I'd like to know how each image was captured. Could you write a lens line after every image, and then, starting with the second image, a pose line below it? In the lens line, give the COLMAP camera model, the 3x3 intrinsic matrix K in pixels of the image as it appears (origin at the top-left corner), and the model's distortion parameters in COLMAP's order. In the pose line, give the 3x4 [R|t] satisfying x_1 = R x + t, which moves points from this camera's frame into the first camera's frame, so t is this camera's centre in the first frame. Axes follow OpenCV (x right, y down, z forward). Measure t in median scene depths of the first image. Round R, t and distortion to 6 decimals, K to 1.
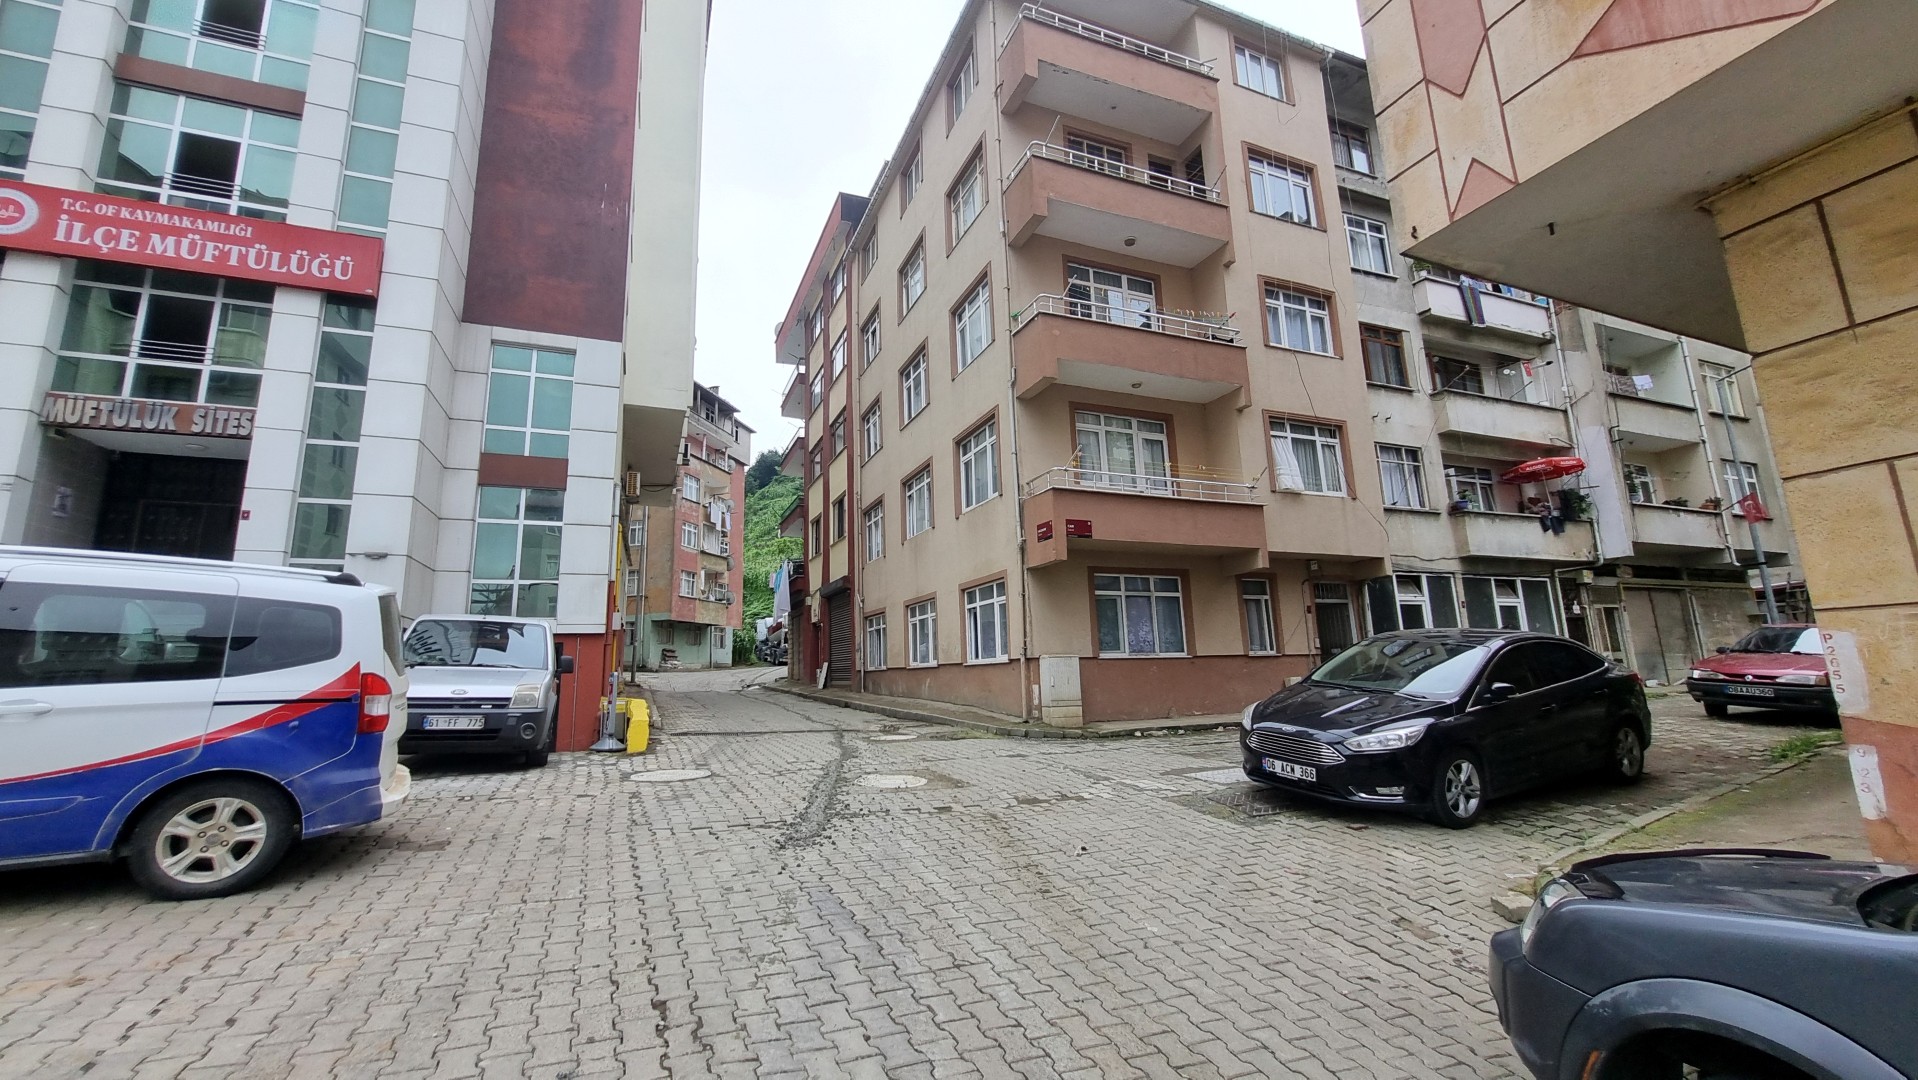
lens RADIAL K [[746.6, 0, 919.2], [0, 746.6, 534.8], [0, 0, 1]] dist [0.000172, 0.000121]
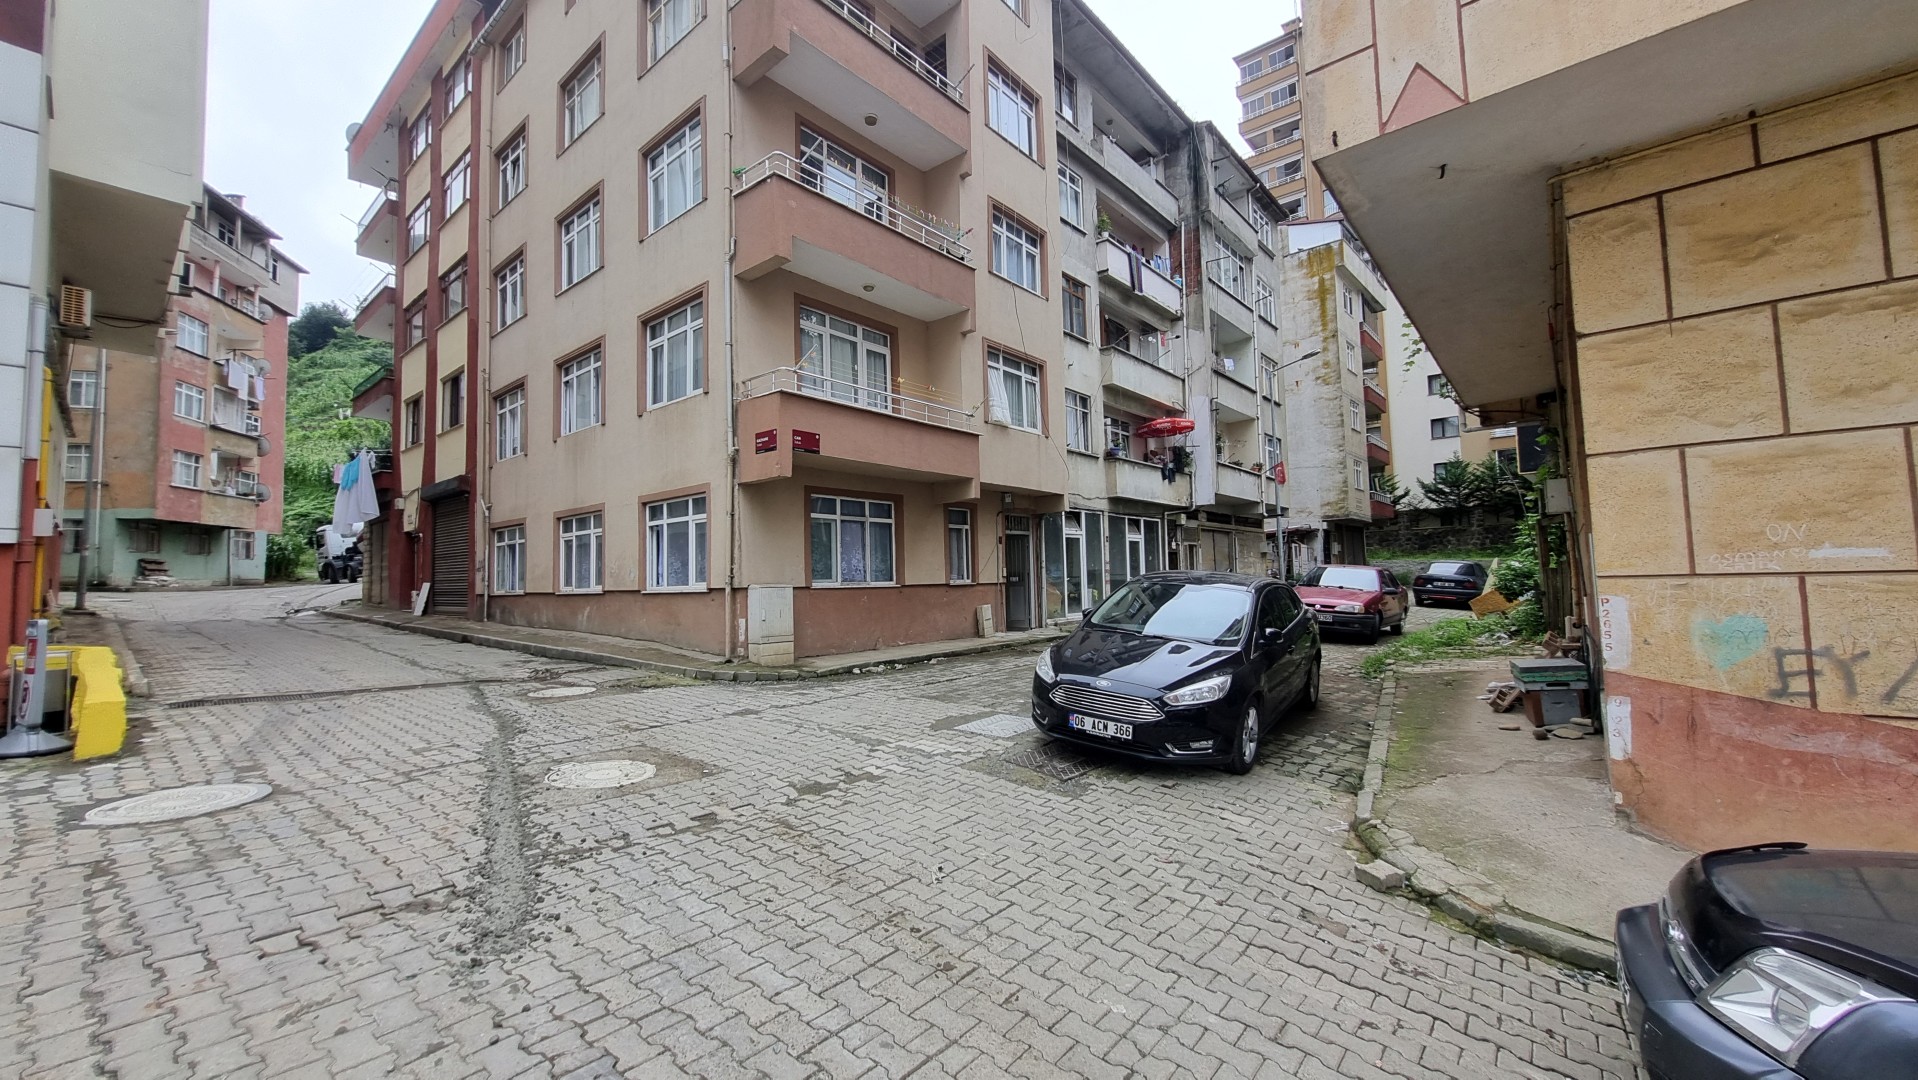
lens RADIAL K [[751.4, 0, 932.6], [0, 751.4, 536.1], [0, 0, 1]] dist [0.000086, 0.001120]
pose [[0.884187, 0.032244, 0.466019, -0.049210], [-0.084934, 0.992083, 0.092505, 0.005574], [-0.459347, -0.121372, 0.879926, 0.122728]]
